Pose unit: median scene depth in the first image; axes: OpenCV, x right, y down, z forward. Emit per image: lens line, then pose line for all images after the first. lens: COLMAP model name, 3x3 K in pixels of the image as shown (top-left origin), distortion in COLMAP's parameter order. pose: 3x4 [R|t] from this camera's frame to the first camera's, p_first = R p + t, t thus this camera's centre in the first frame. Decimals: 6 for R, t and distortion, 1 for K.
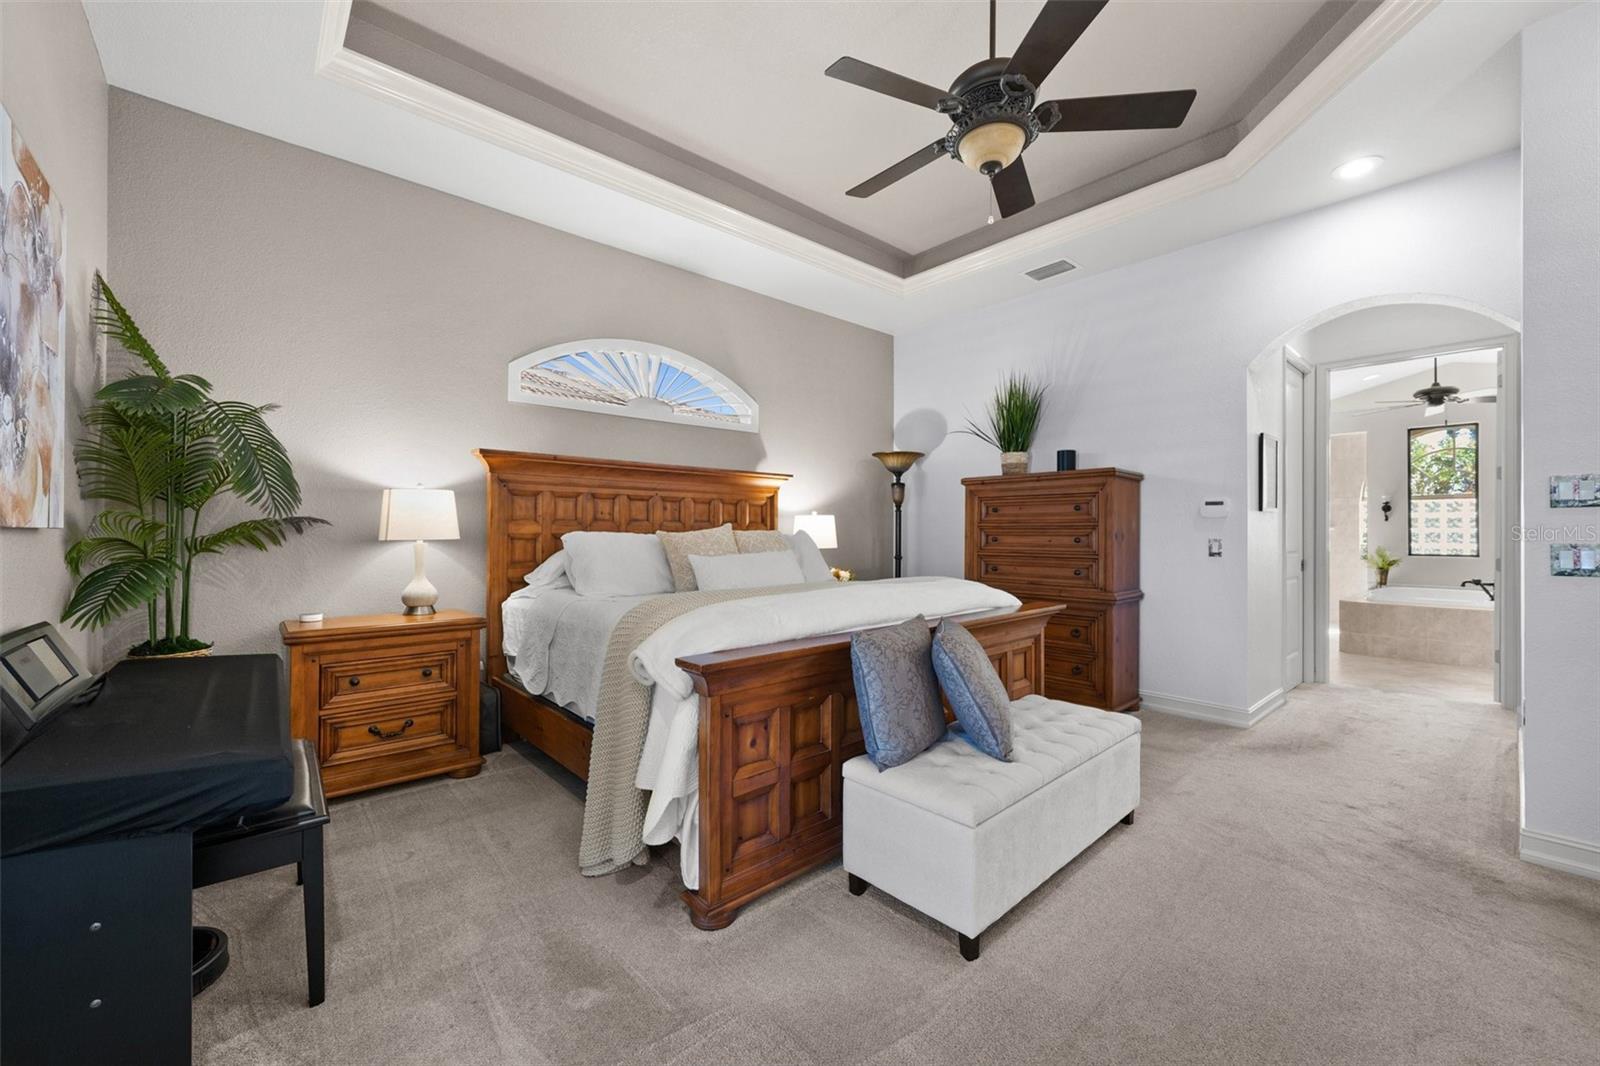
lens RADIAL K [[632.8, 0, 798.5], [0, 632.8, 528.7], [0, 0, 1]] dist [-0.001341, -0.000009]
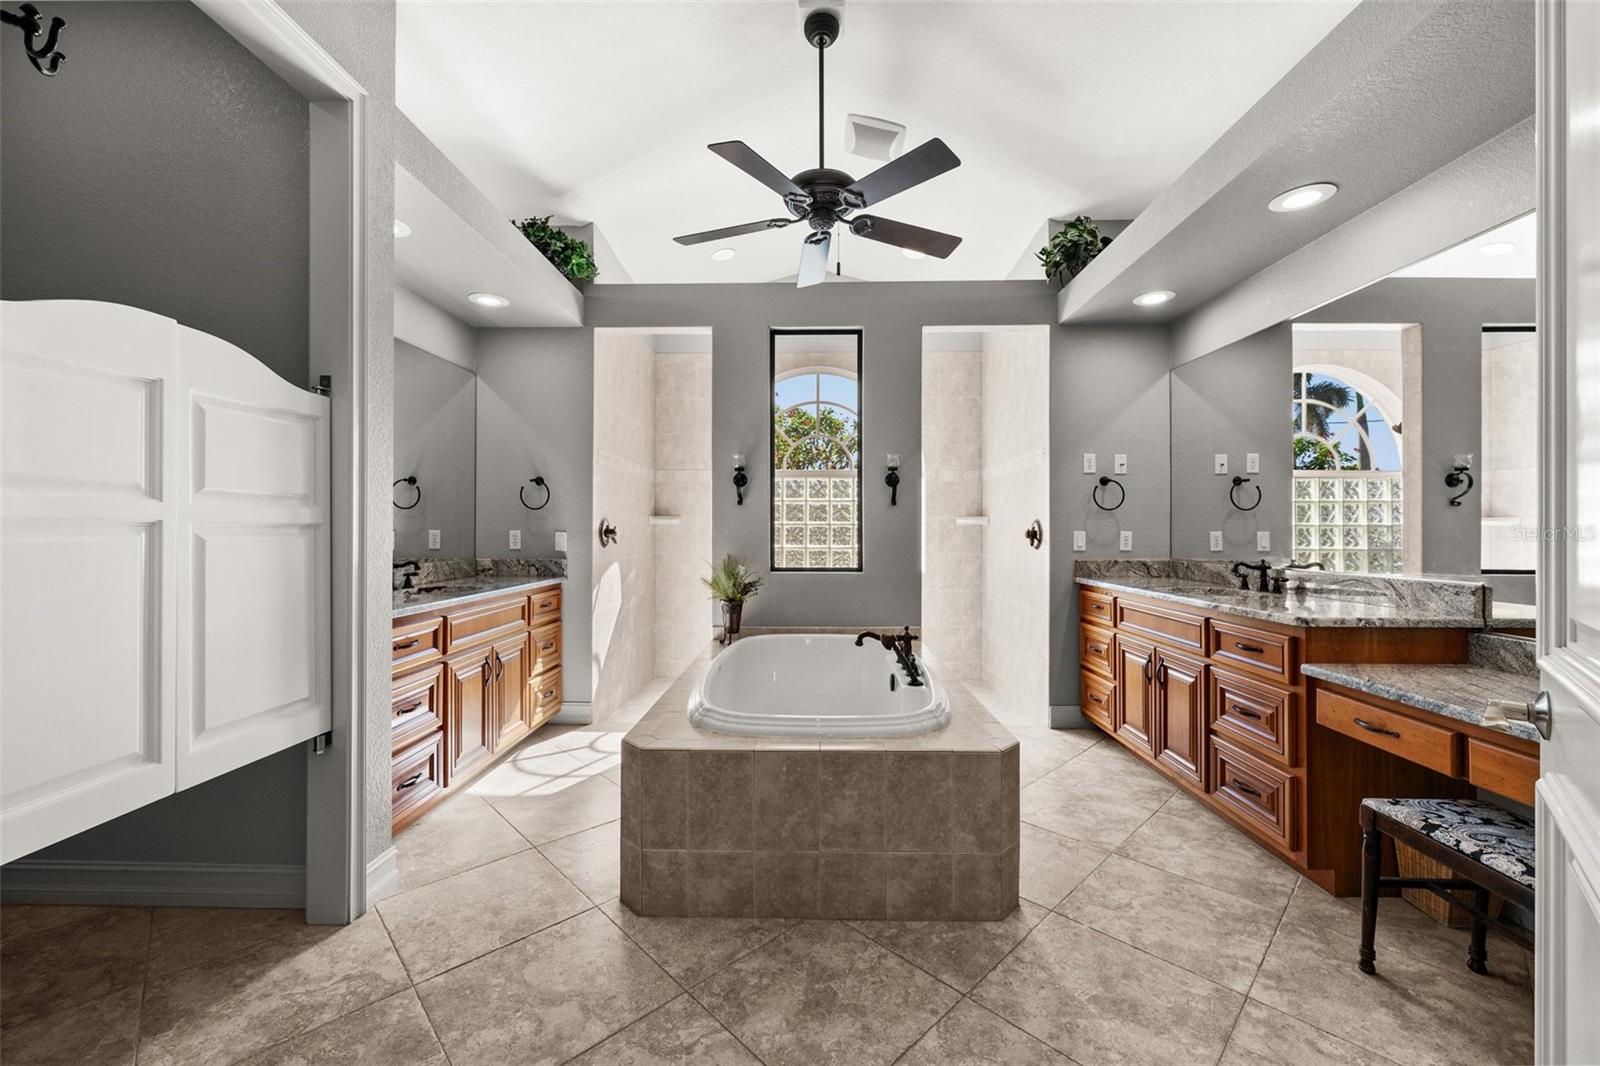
lens RADIAL K [[632.8, 0, 798.5], [0, 632.8, 528.7], [0, 0, 1]] dist [-0.001341, -0.000009]
pose [[0.679779, -0.000339, 0.733417, 0.599762], [-0.002757, 0.999992, 0.003018, 0.005761], [-0.733412, -0.004074, 0.679772, 0.630742]]
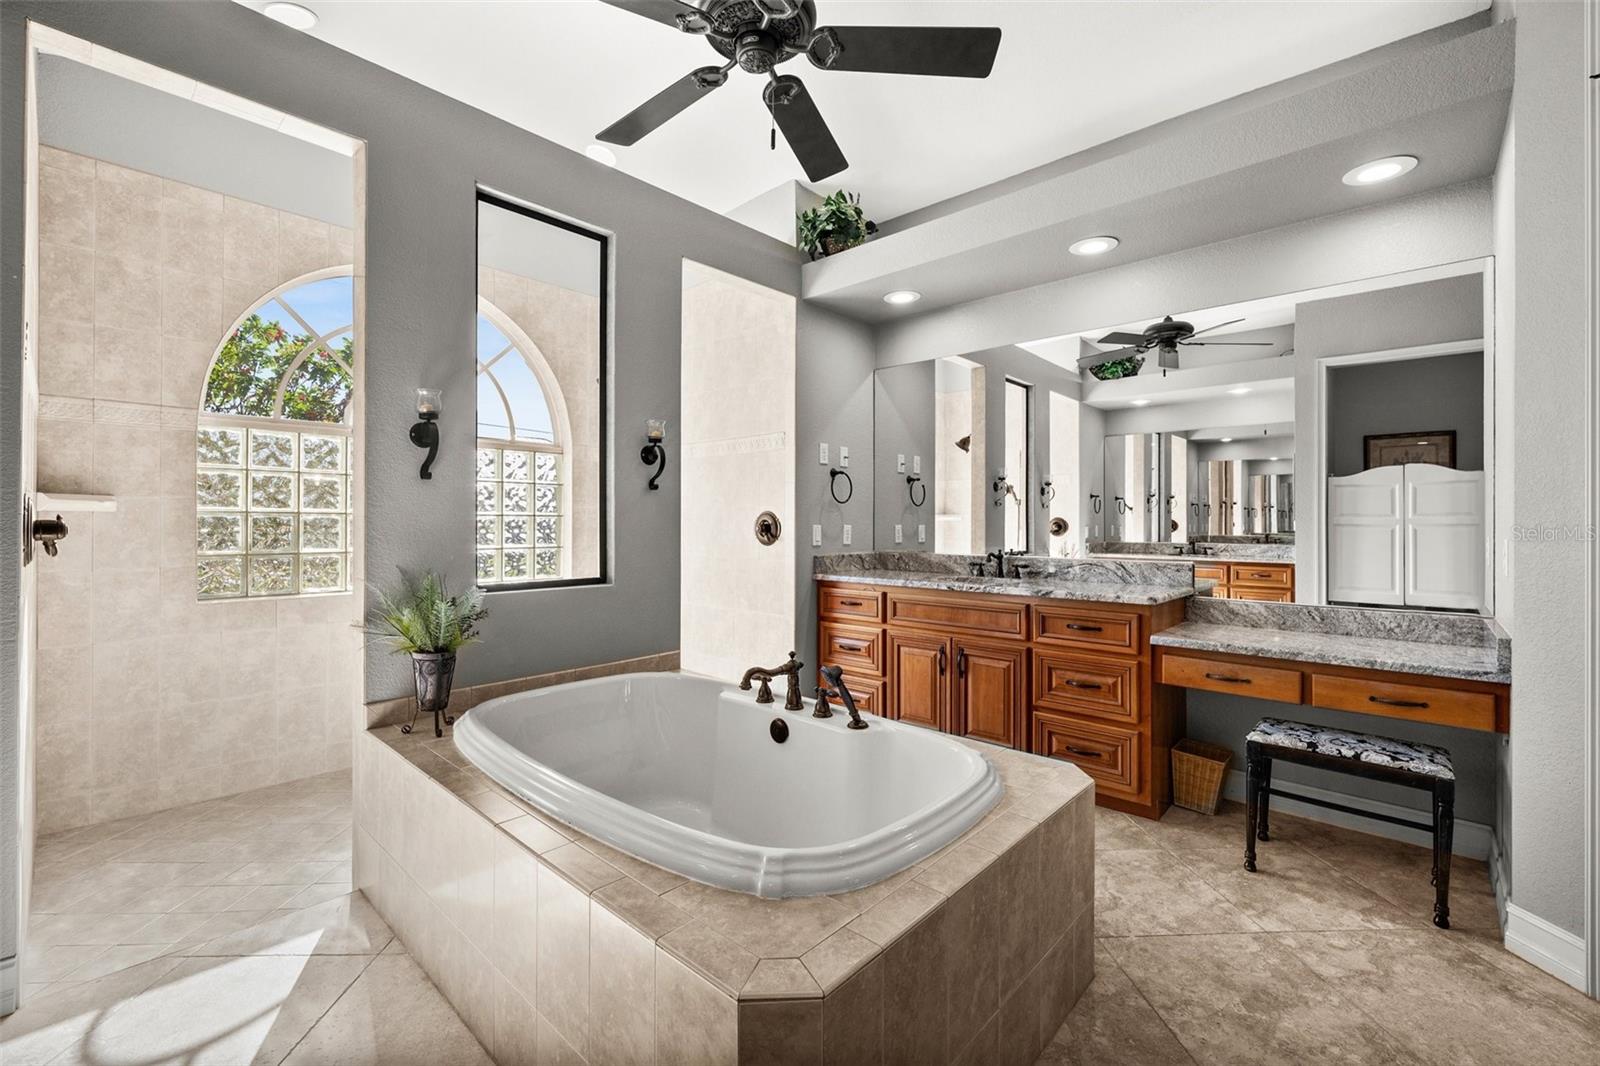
lens RADIAL K [[676.5, 0, 799.3], [0, 676.5, 524.1], [0, 0, 1]] dist [0.000092, -0.000354]
pose [[-0.102403, -0.004371, 0.994733, 0.618889], [-0.006912, 0.999969, 0.003682, 0.006334], [-0.994719, -0.006499, -0.102430, 0.882526]]
